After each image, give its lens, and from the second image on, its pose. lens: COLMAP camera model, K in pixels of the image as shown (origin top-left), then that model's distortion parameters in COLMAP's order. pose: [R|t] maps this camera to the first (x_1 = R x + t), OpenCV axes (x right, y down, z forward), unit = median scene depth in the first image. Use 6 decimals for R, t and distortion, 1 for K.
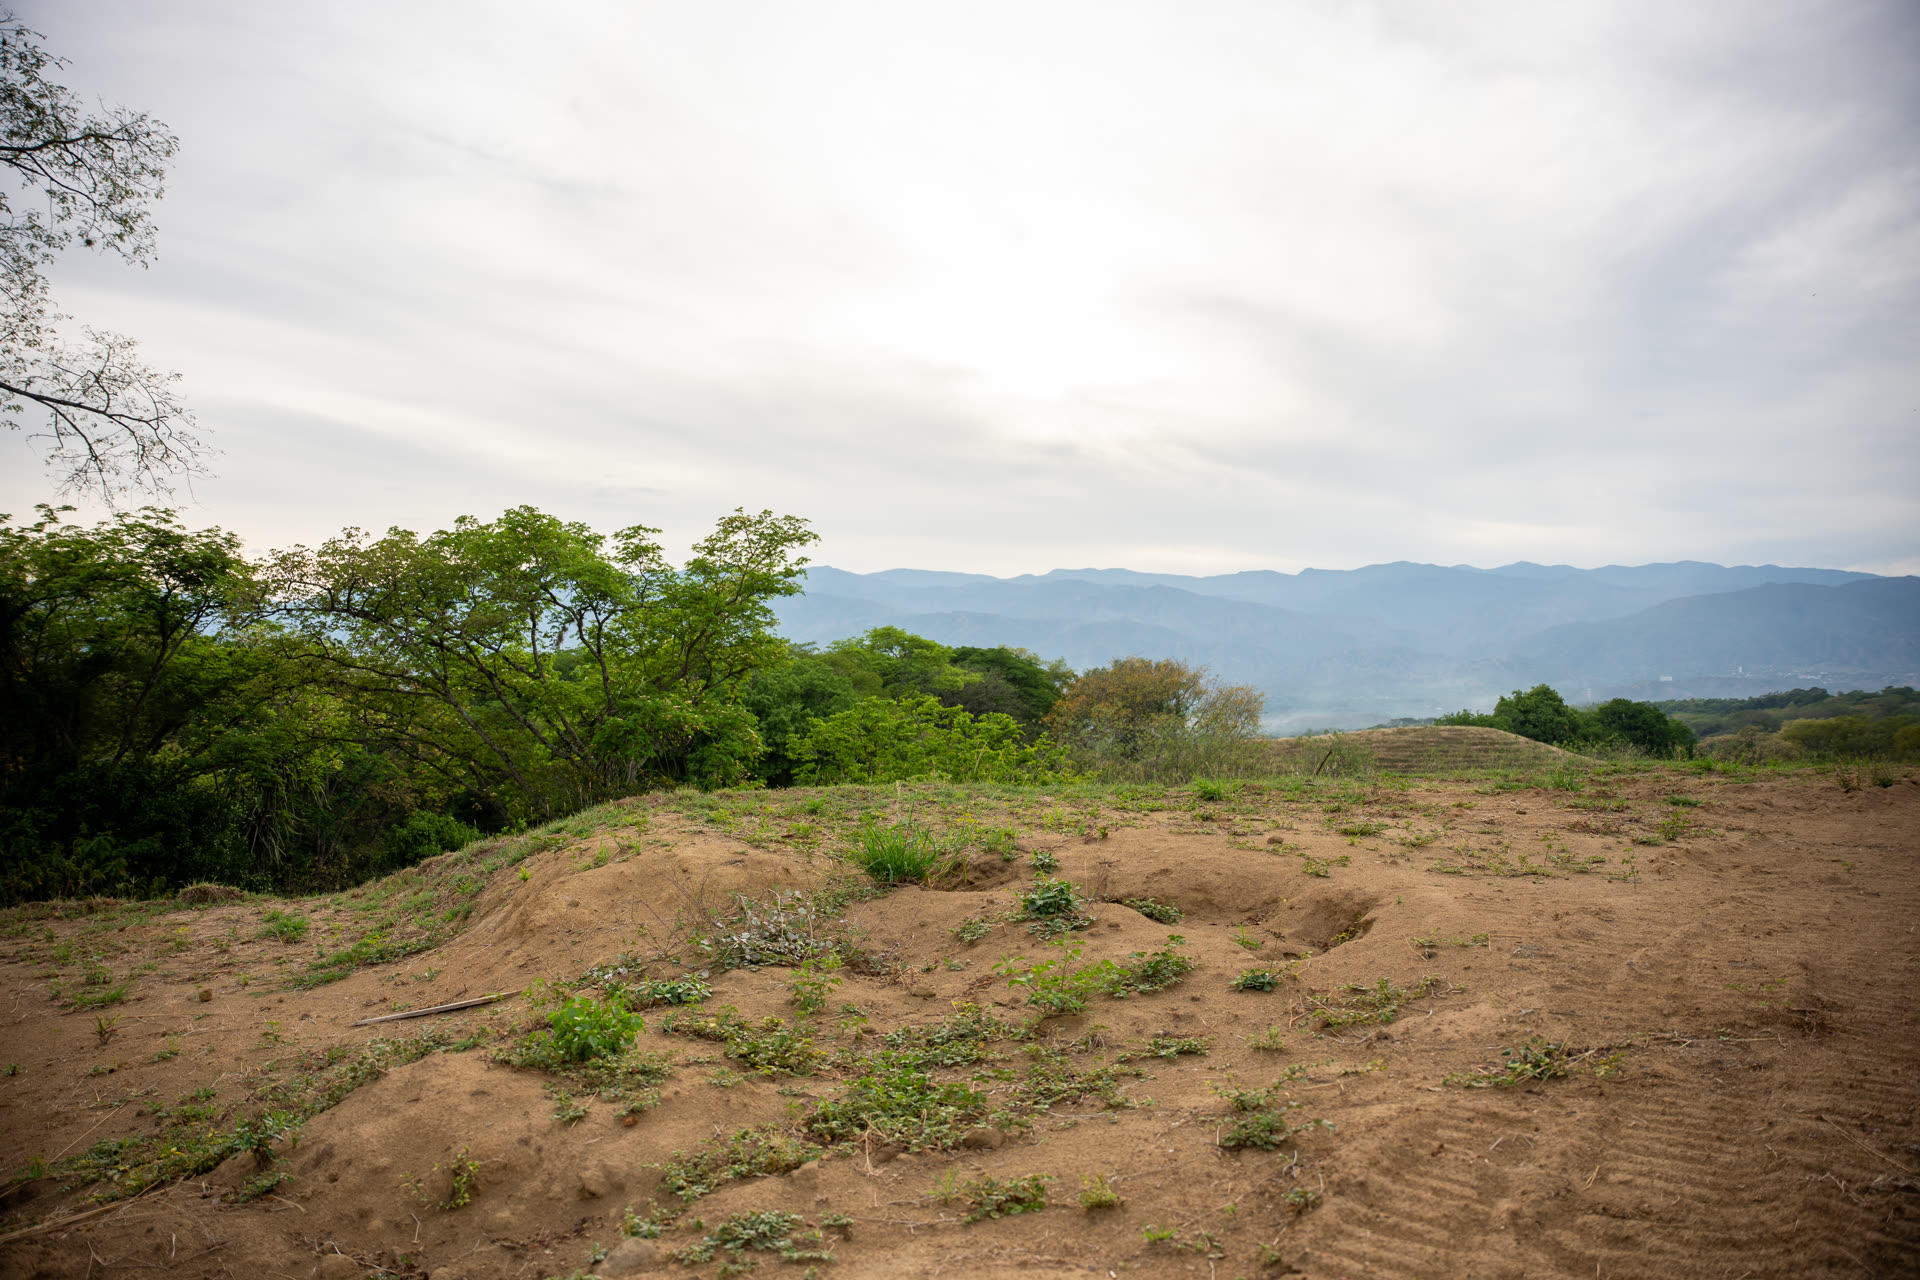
lens RADIAL K [[1298.0, 0, 967.2], [0, 1298.0, 644.9], [0, 0, 1]] dist [-0.138148, 0.076237]
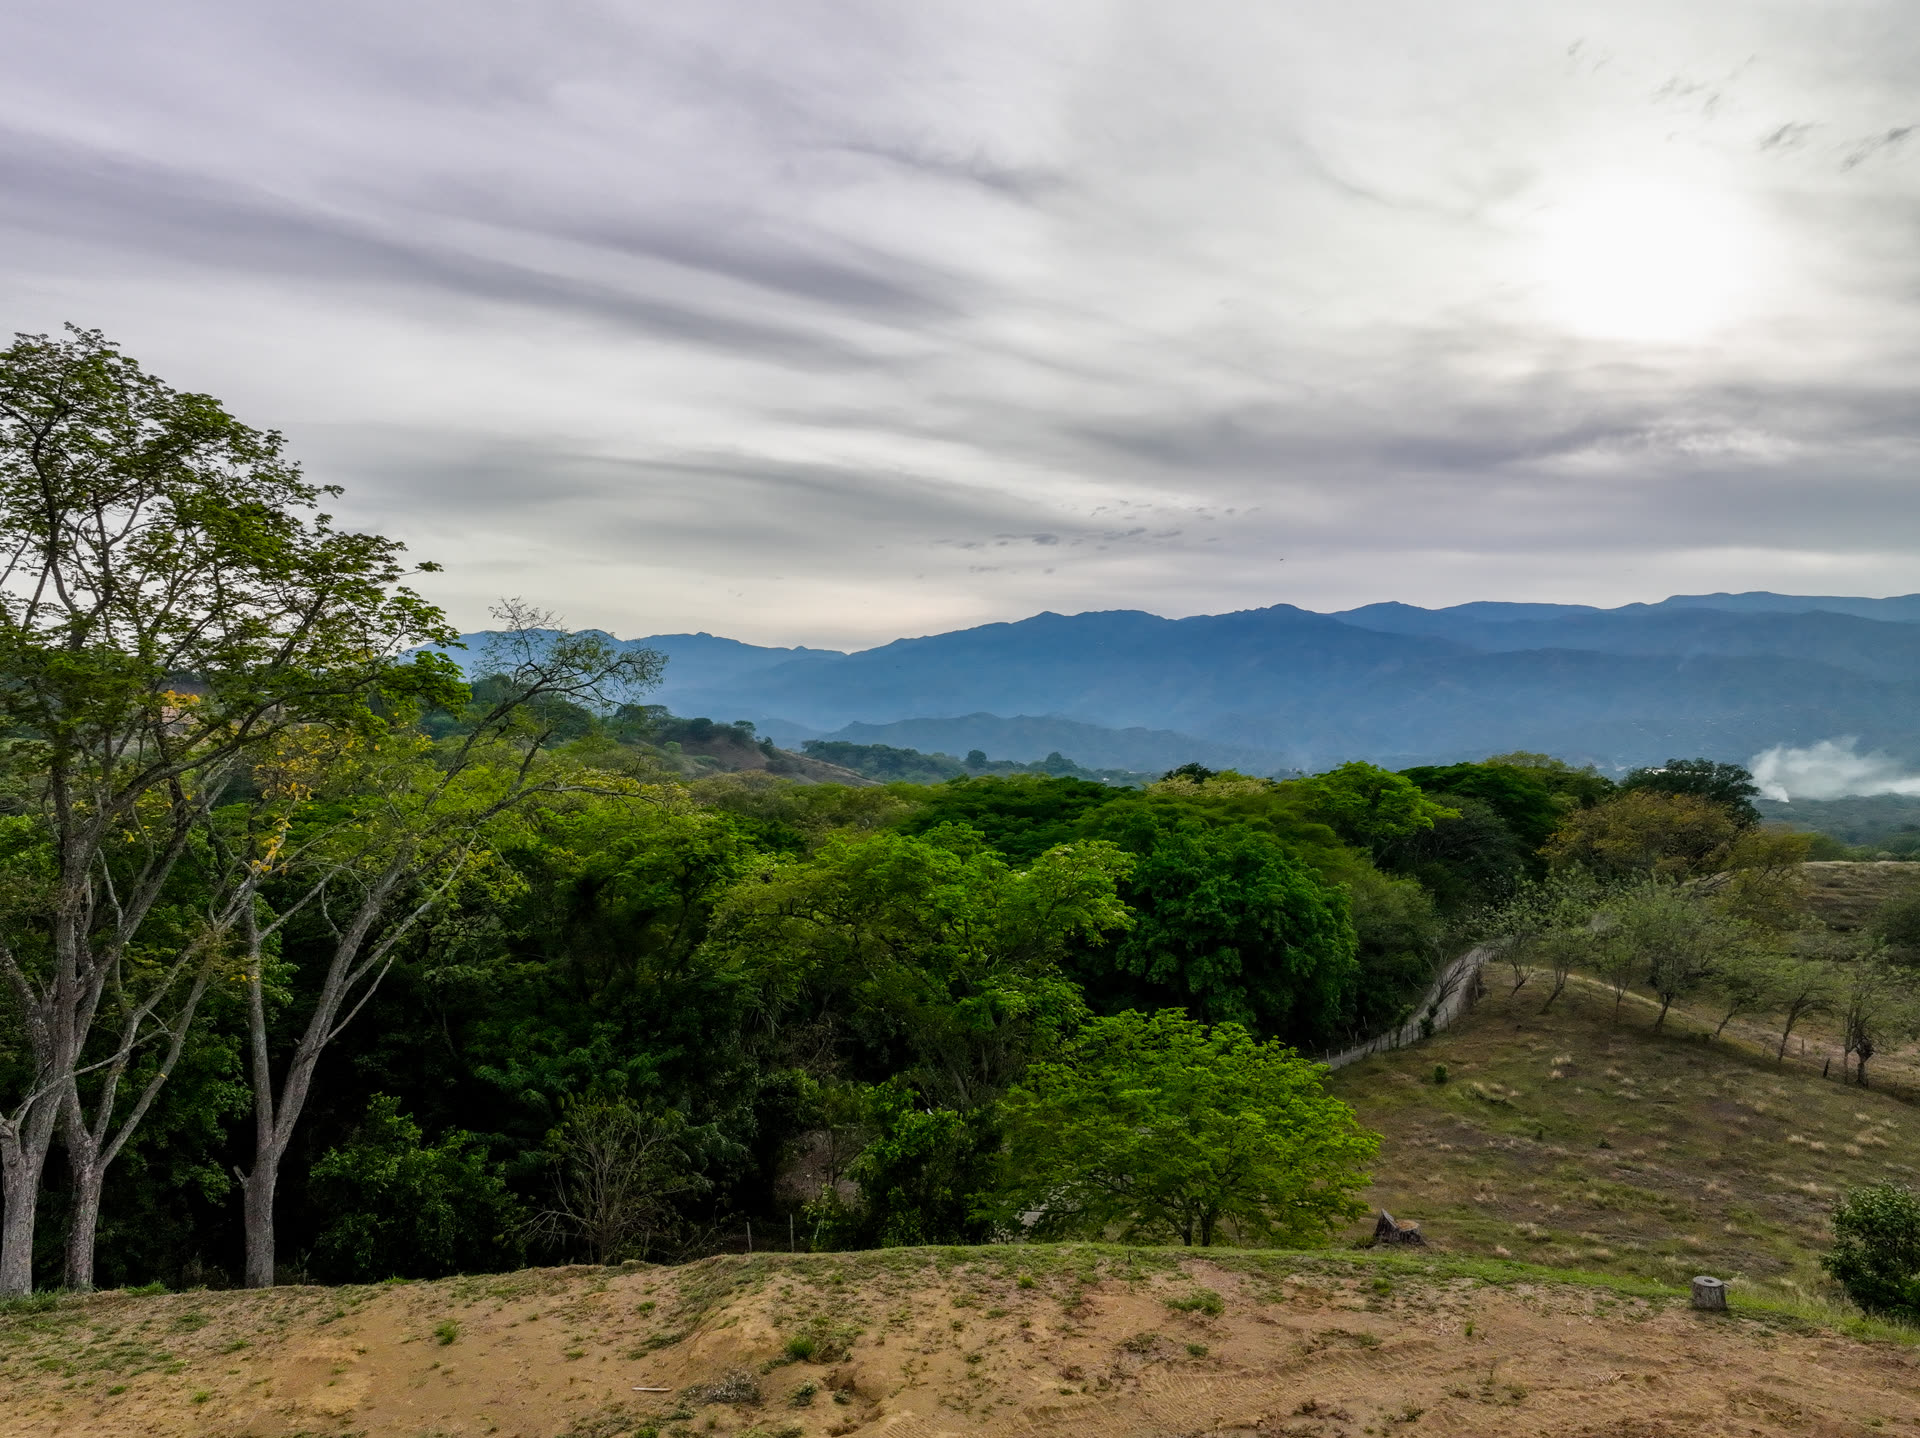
lens RADIAL K [[1354.0, 0, 960.3], [0, 1354.0, 713.5], [0, 0, 1]] dist [-0.010068, 0.022727]
pose [[0.913797, -0.002330, -0.406164, 0.045251], [0.009968, 0.999811, 0.016689, -0.039342], [0.406049, -0.019299, 0.913648, -0.049096]]
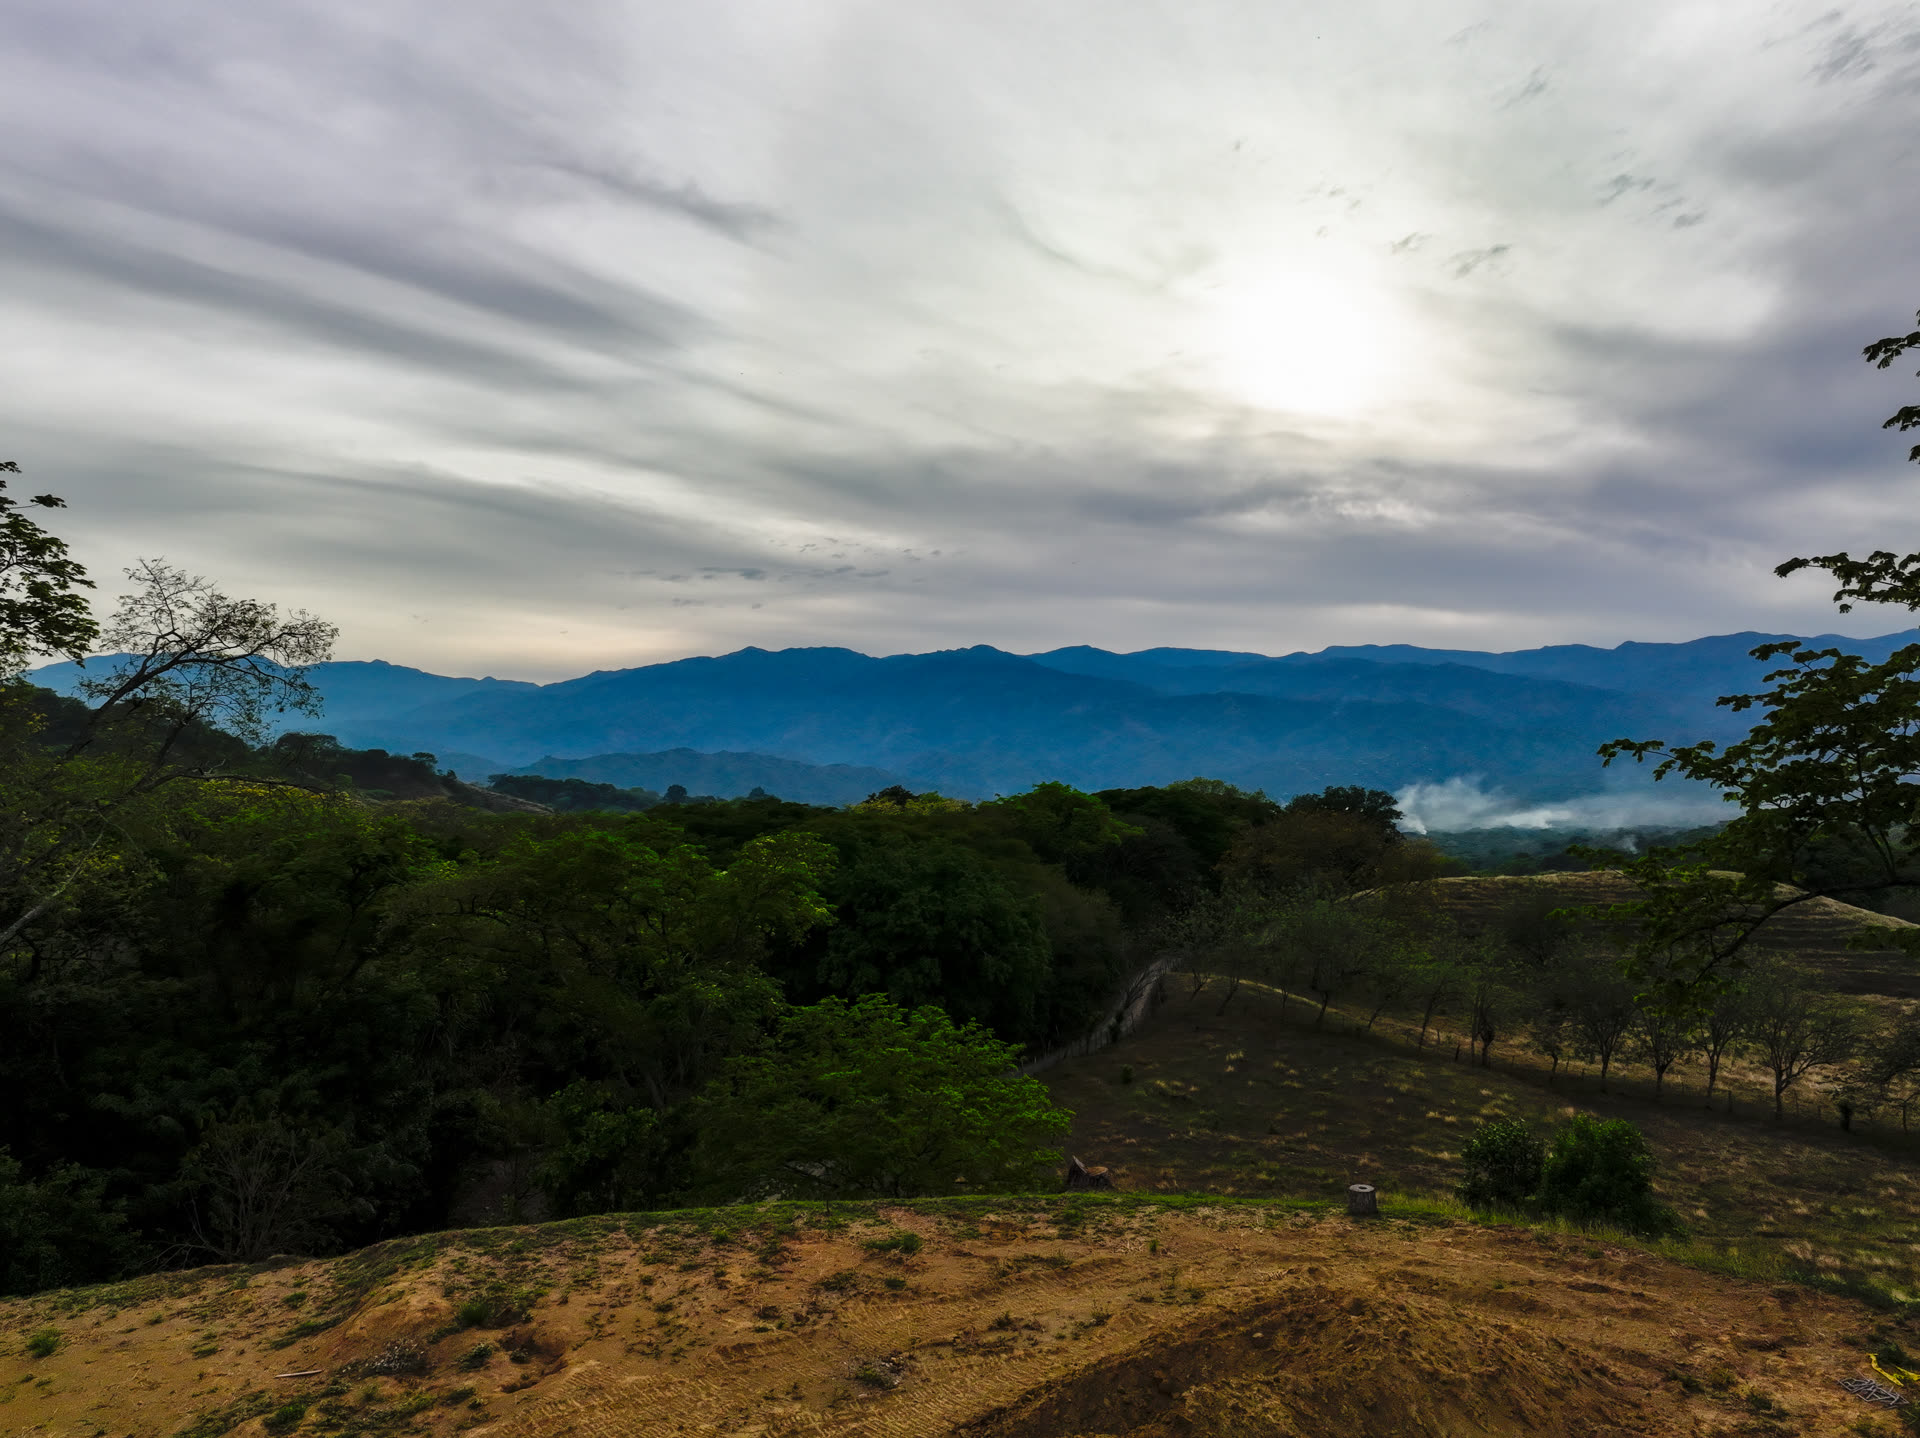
lens RADIAL K [[1354.0, 0, 963.1], [0, 1354.0, 712.2], [0, 0, 1]] dist [-0.010068, 0.022727]
pose [[0.980395, 0.000357, -0.197044, 0.045036], [-0.002483, 0.999941, -0.010542, -0.032064], [0.197029, 0.010825, 0.980338, -0.048491]]
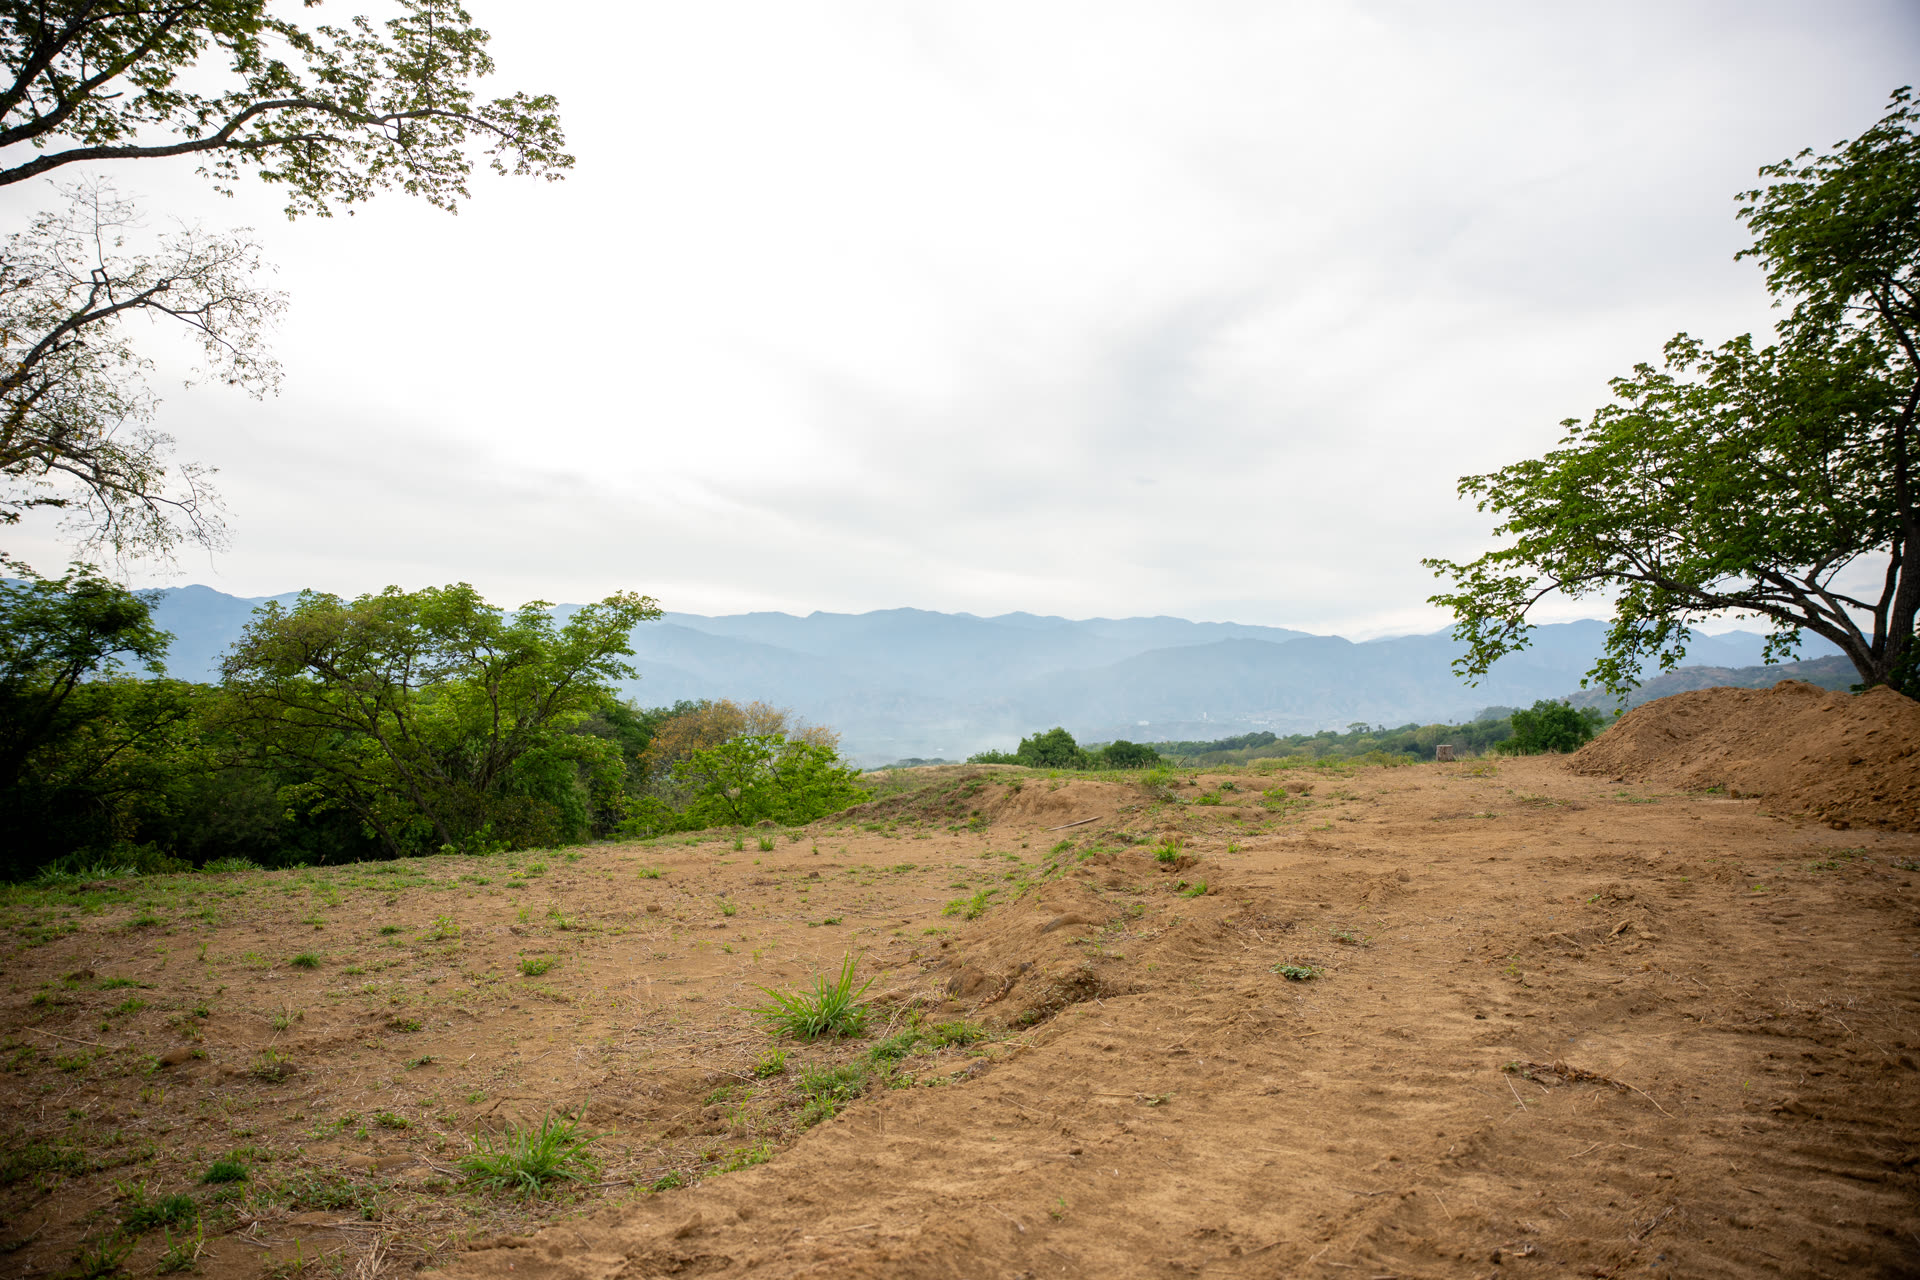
lens RADIAL K [[1298.0, 0, 945.4], [0, 1298.0, 617.1], [0, 0, 1]] dist [-0.138148, 0.076237]
pose [[0.936315, 0.035031, 0.349409, -0.048142], [-0.016762, 0.998336, -0.055173, -0.001668], [-0.350760, 0.045803, 0.935345, -0.052948]]
